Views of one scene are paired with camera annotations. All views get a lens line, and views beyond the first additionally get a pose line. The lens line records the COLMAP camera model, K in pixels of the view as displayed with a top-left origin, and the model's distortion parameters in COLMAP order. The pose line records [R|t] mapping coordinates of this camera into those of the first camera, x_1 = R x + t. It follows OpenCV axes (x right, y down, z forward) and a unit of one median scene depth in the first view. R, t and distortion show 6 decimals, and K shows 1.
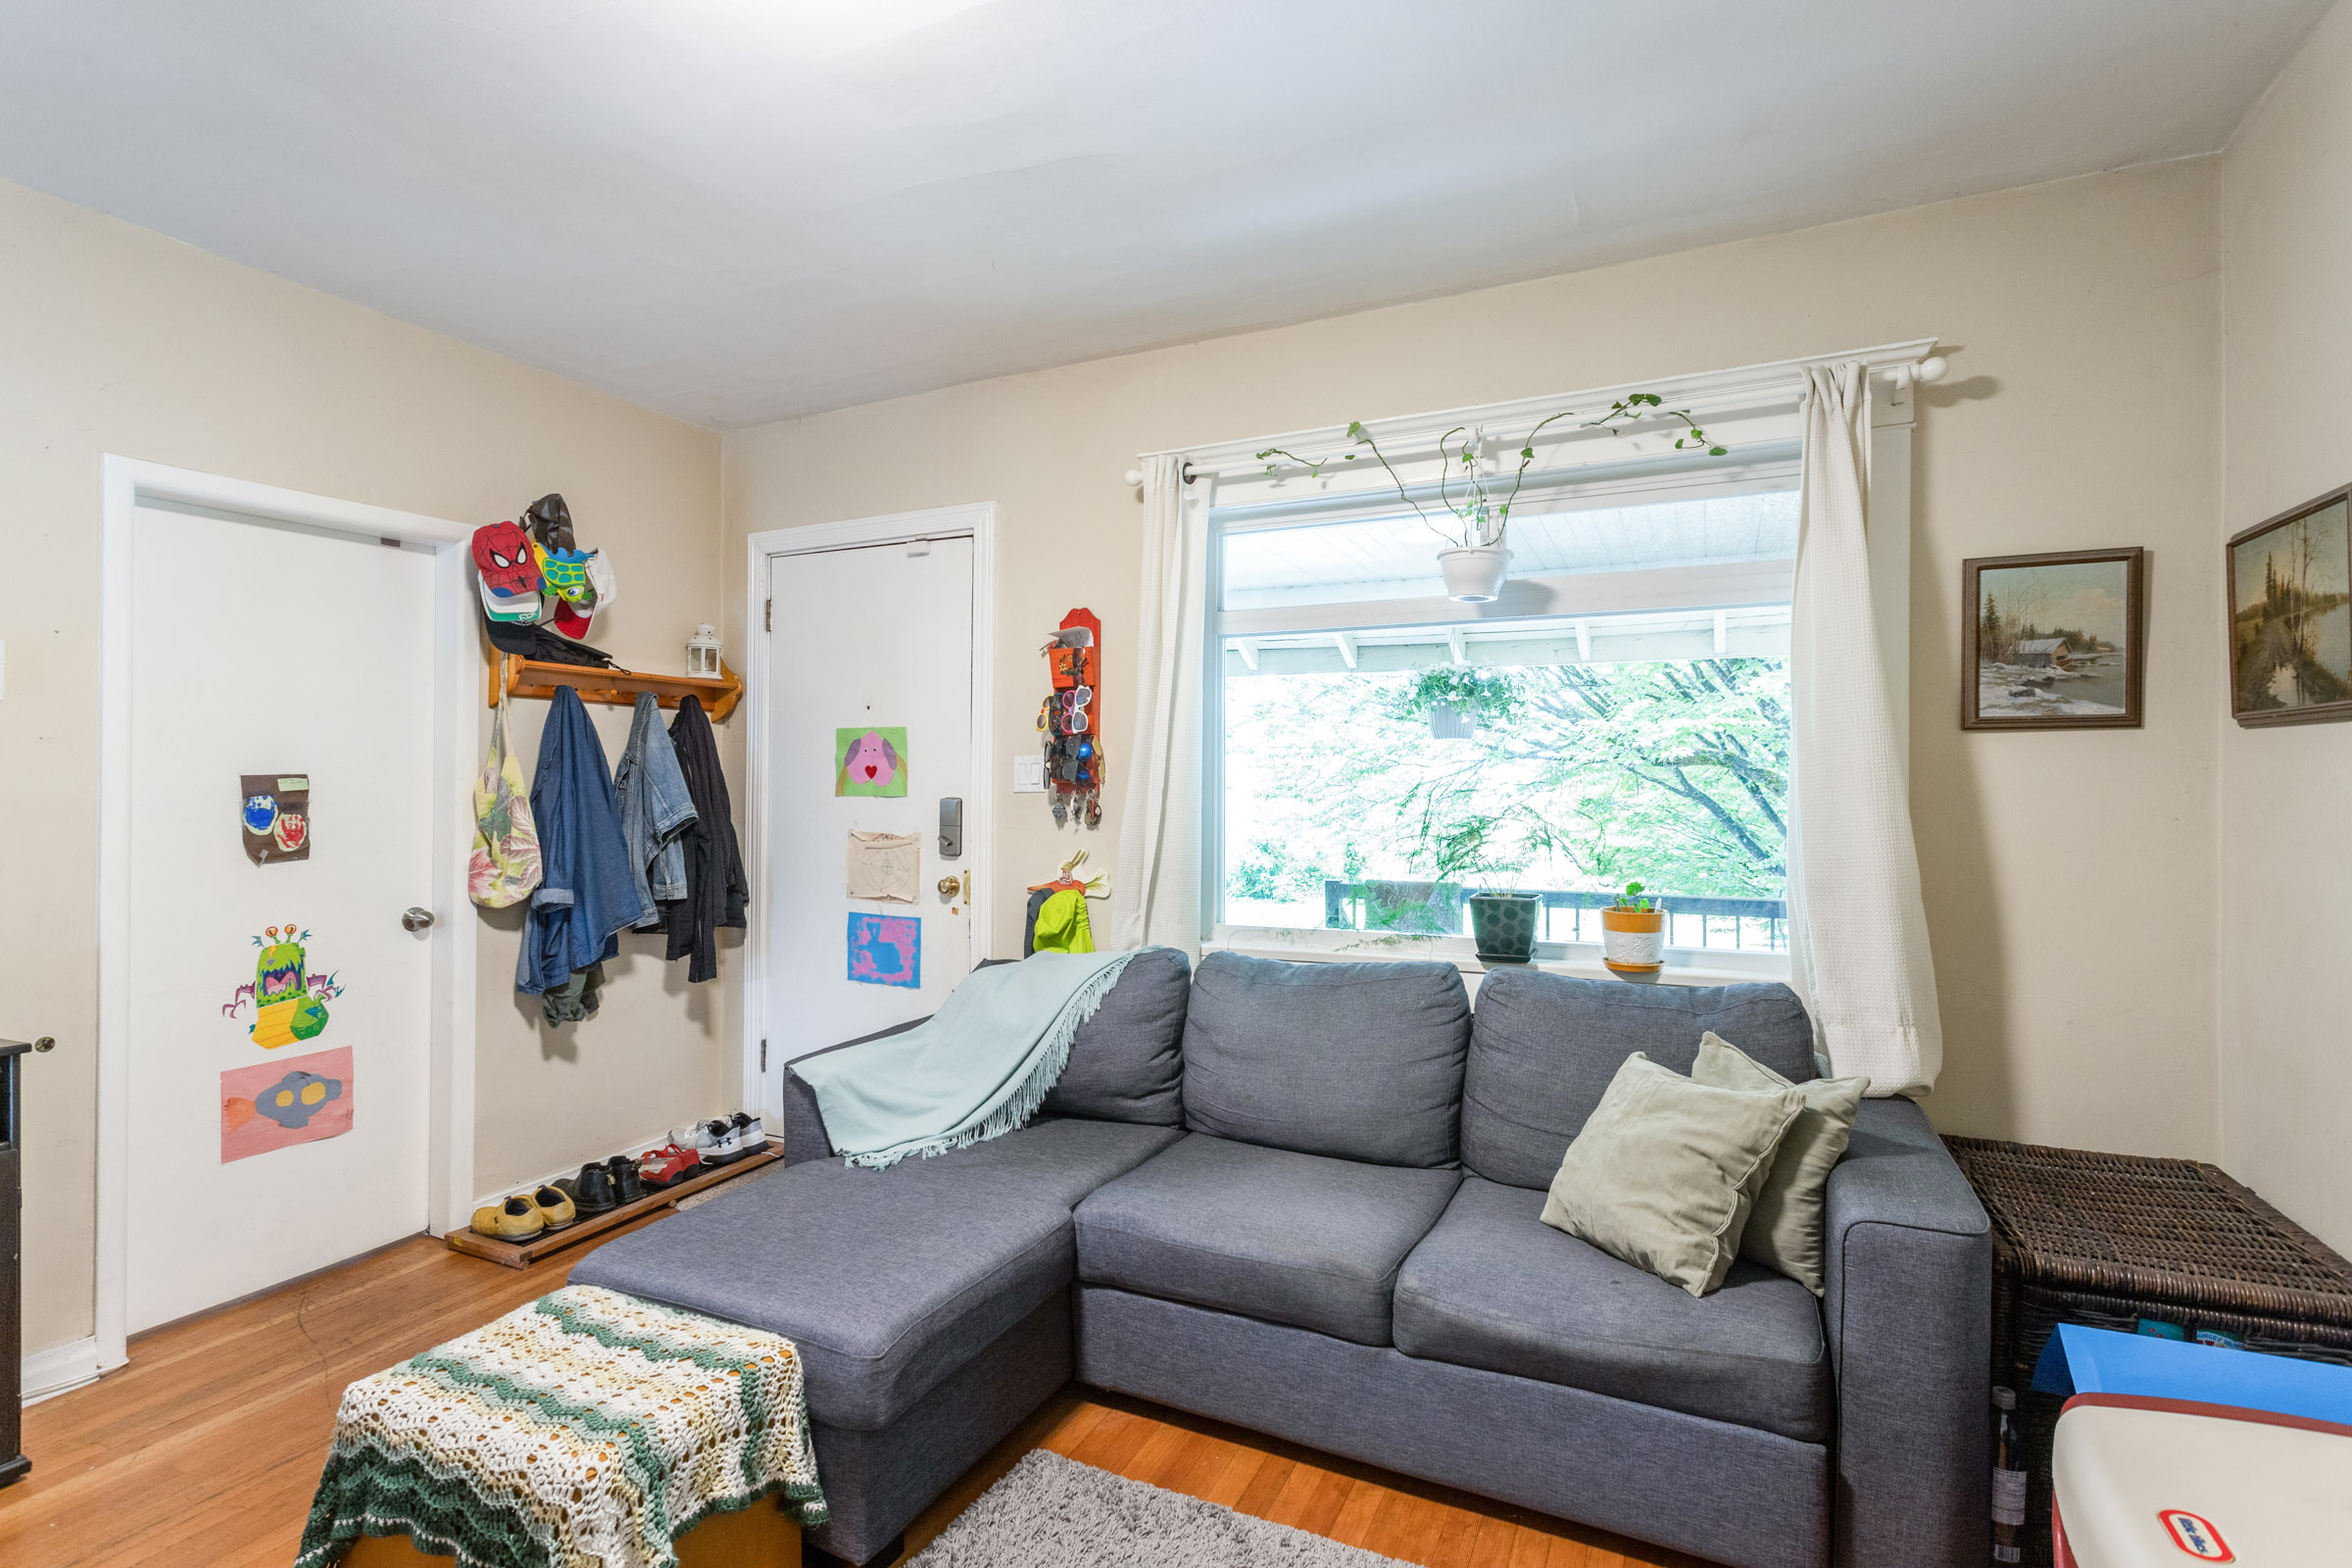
lens RADIAL K [[1145.7, 0, 1121.1], [0, 1145.7, 783.1], [0, 0, 1]] dist [-0.001270, -0.000213]
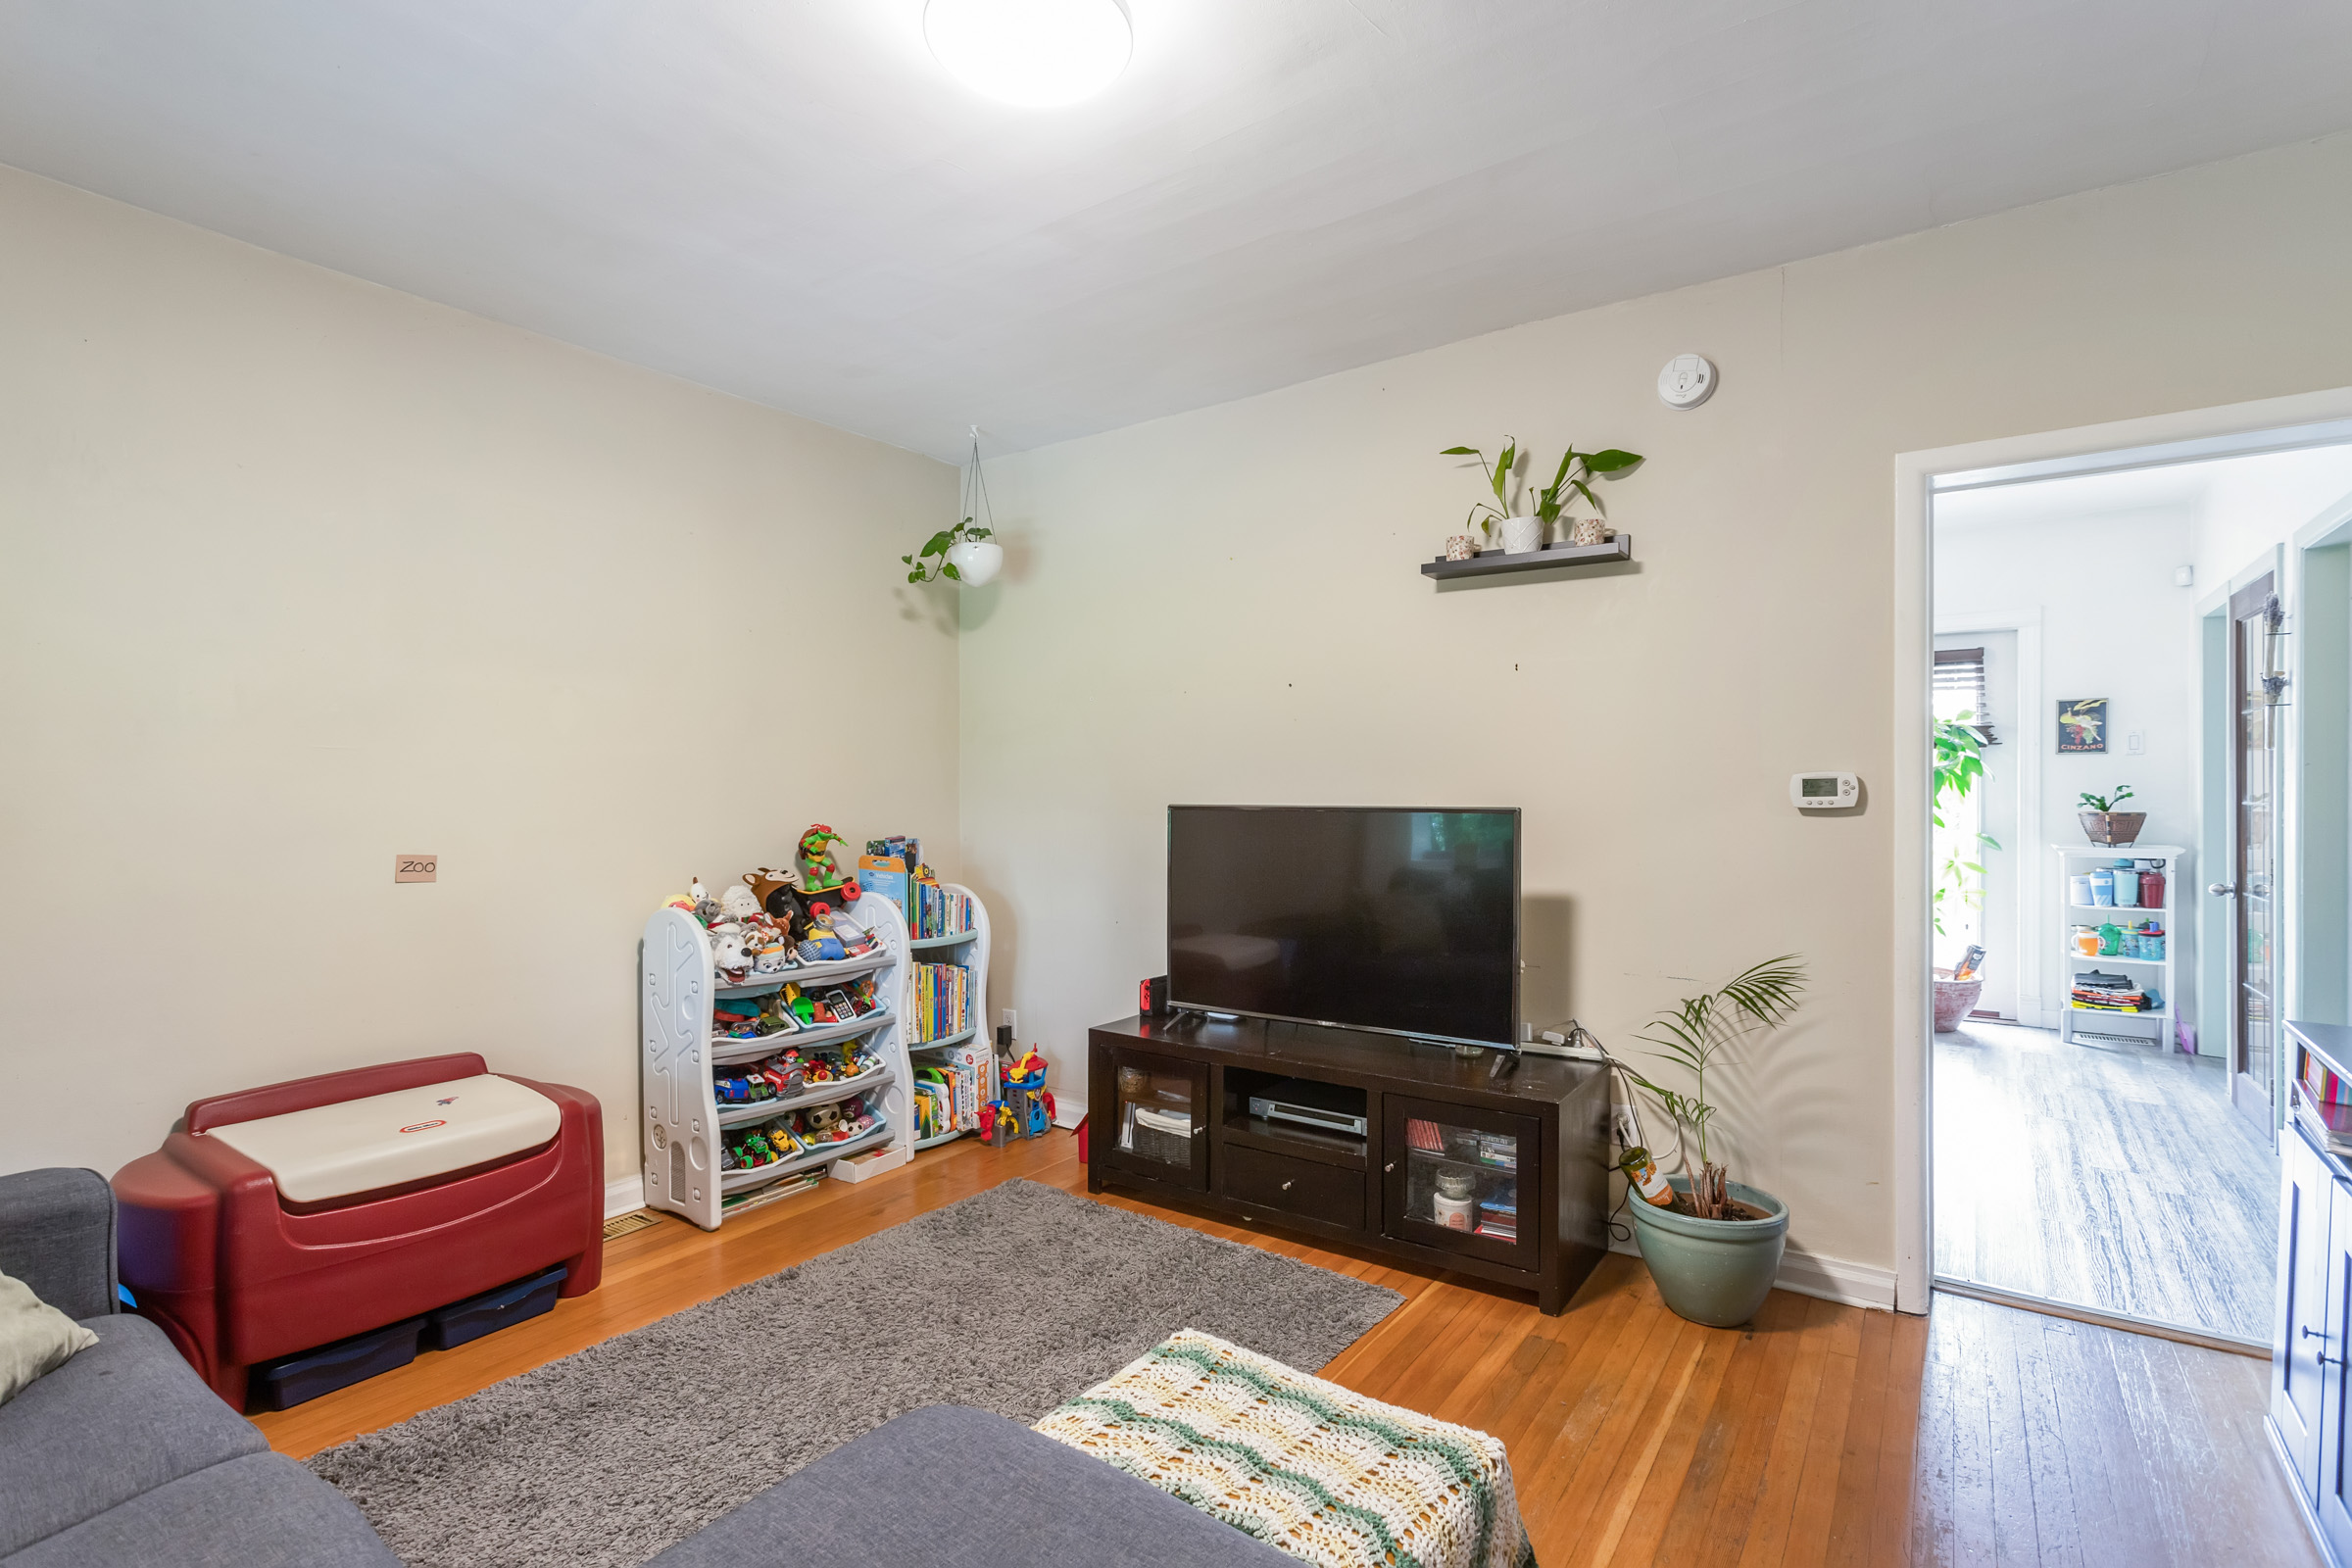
lens RADIAL K [[1101.9, 0, 1176.0], [0, 1101.9, 784.0], [0, 0, 1]] dist [0.000284, 0.000188]
pose [[-0.988774, 0.006328, 0.149285, -0.310689], [0.004834, 0.999935, -0.010368, 0.004414], [-0.149341, -0.009530, -0.988740, 1.071513]]
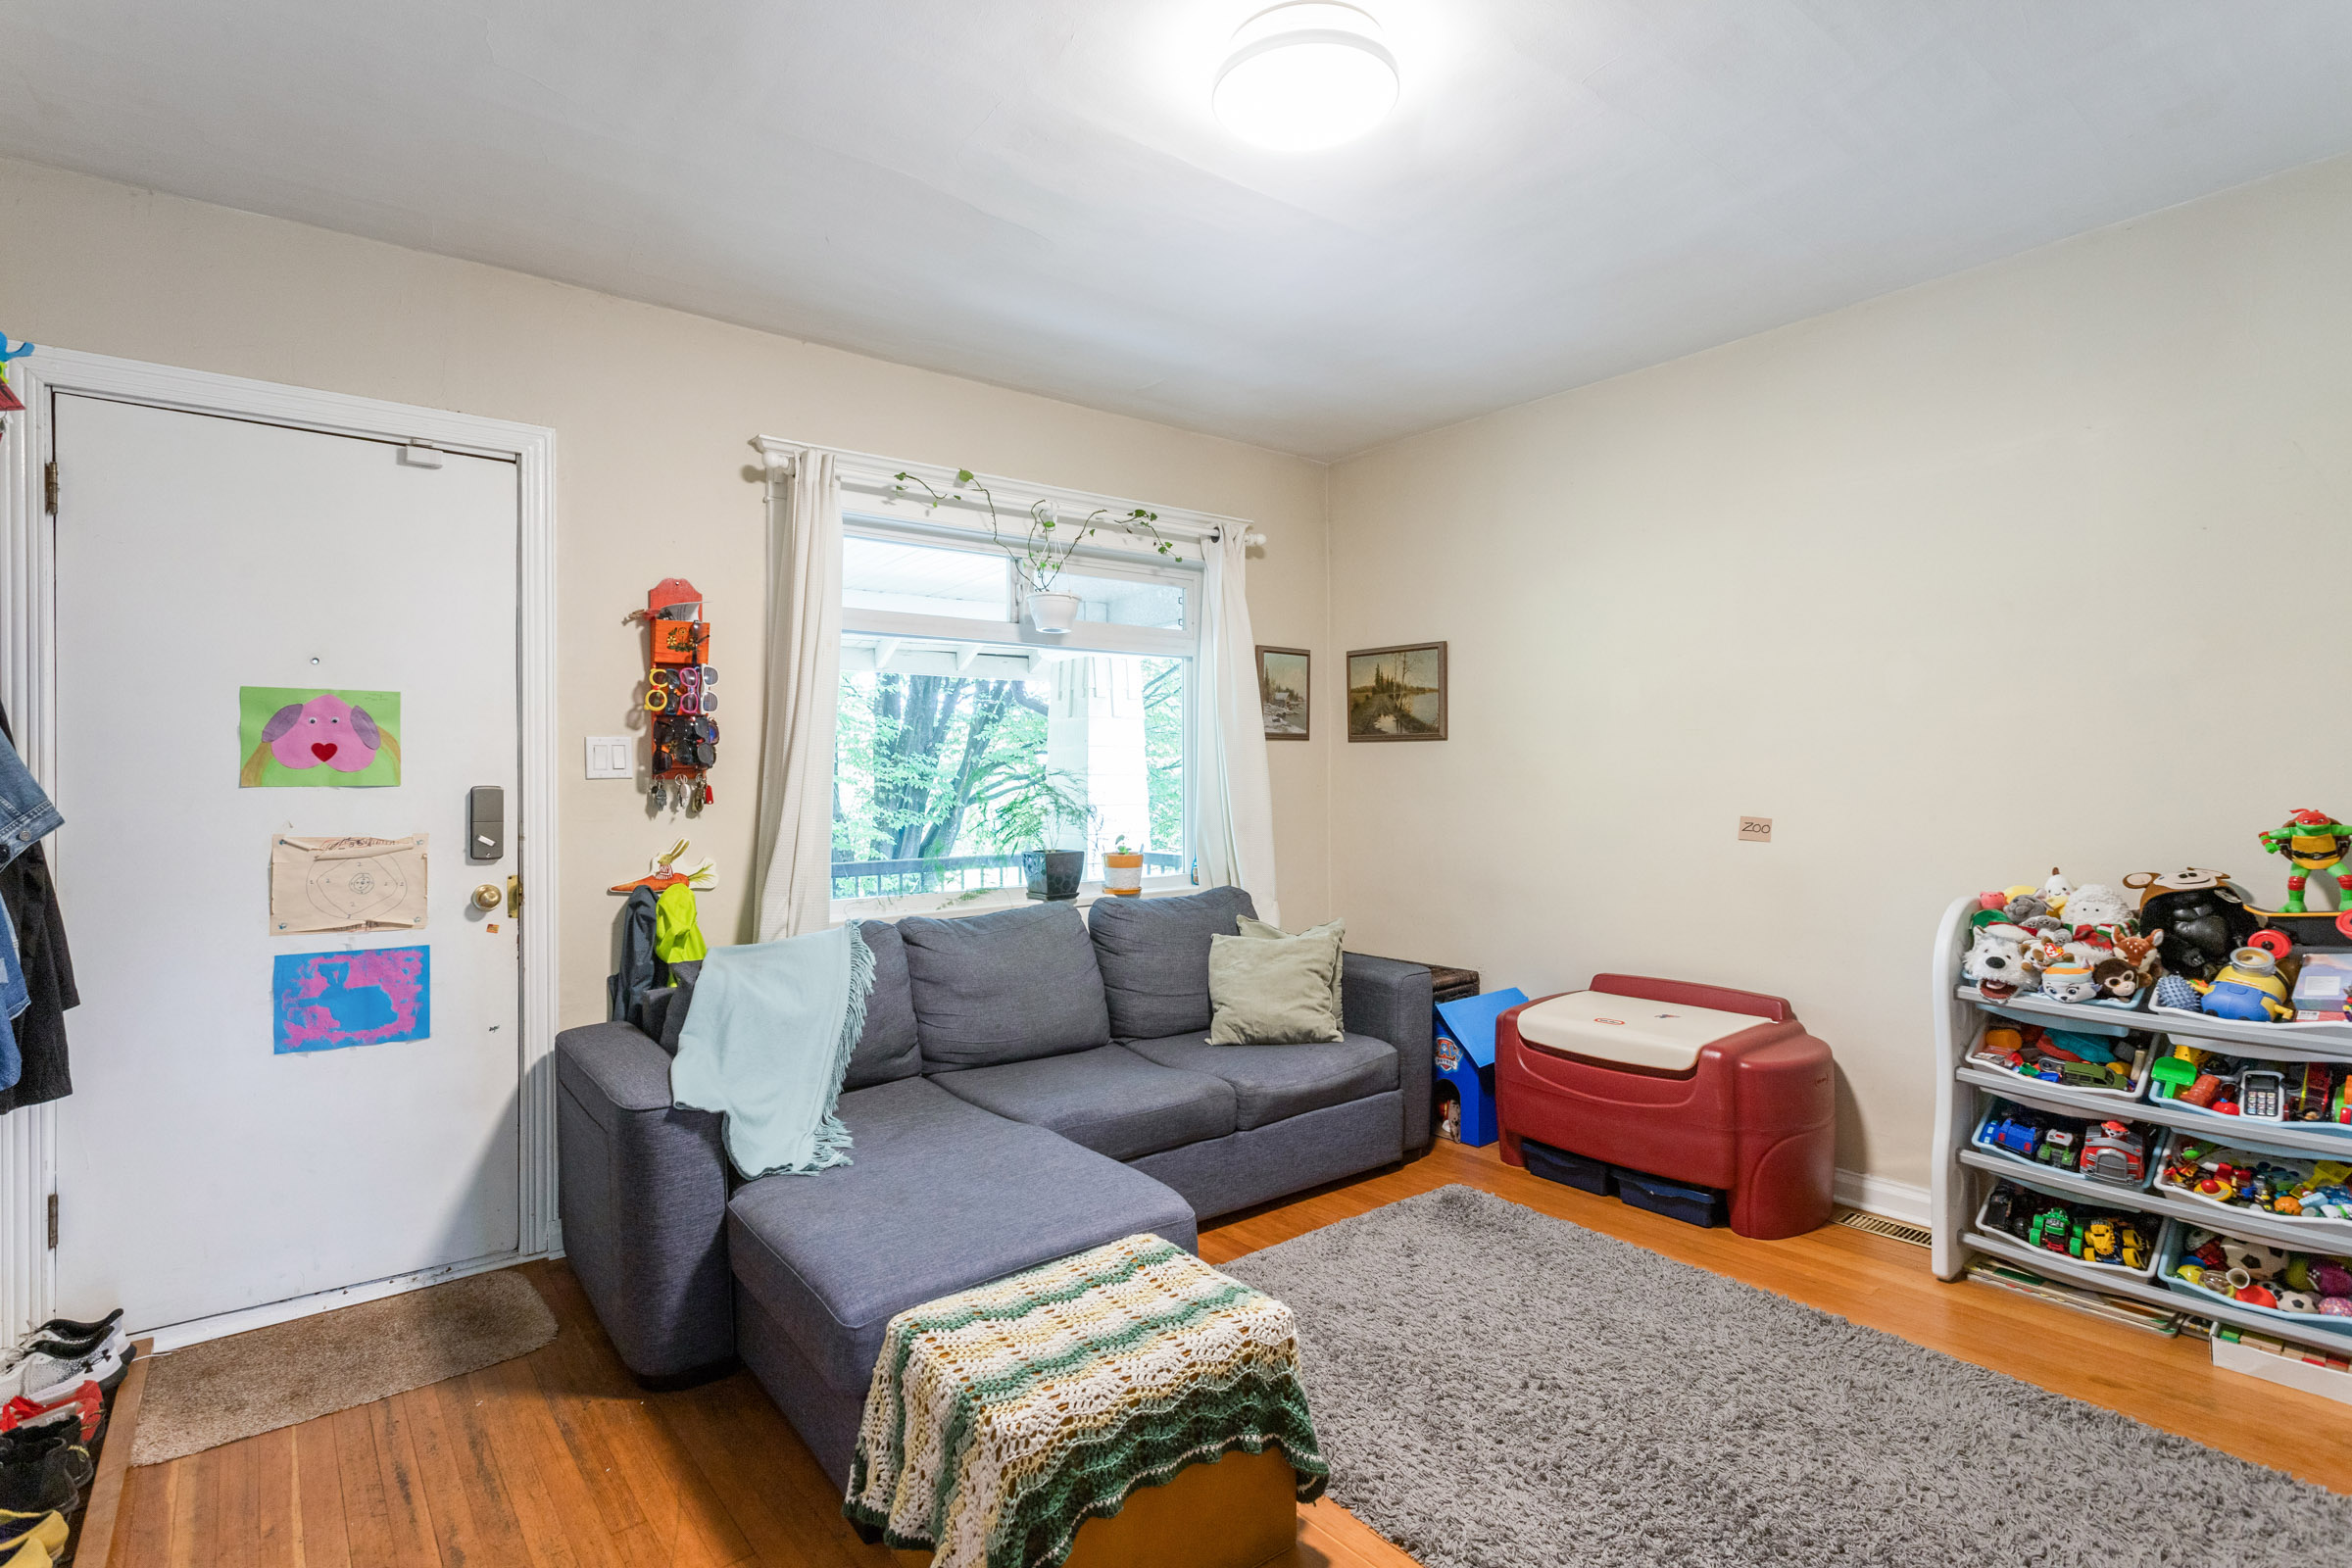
lens RADIAL K [[1160.2, 0, 1176.0], [0, 1160.2, 784.0], [0, 0, 1]] dist [-0.002863, -0.000539]
pose [[0.419432, -0.008755, 0.907744, -0.807074], [0.003528, 0.999962, 0.008014, 0.008028], [-0.907780, -0.000159, 0.419447, 0.278503]]
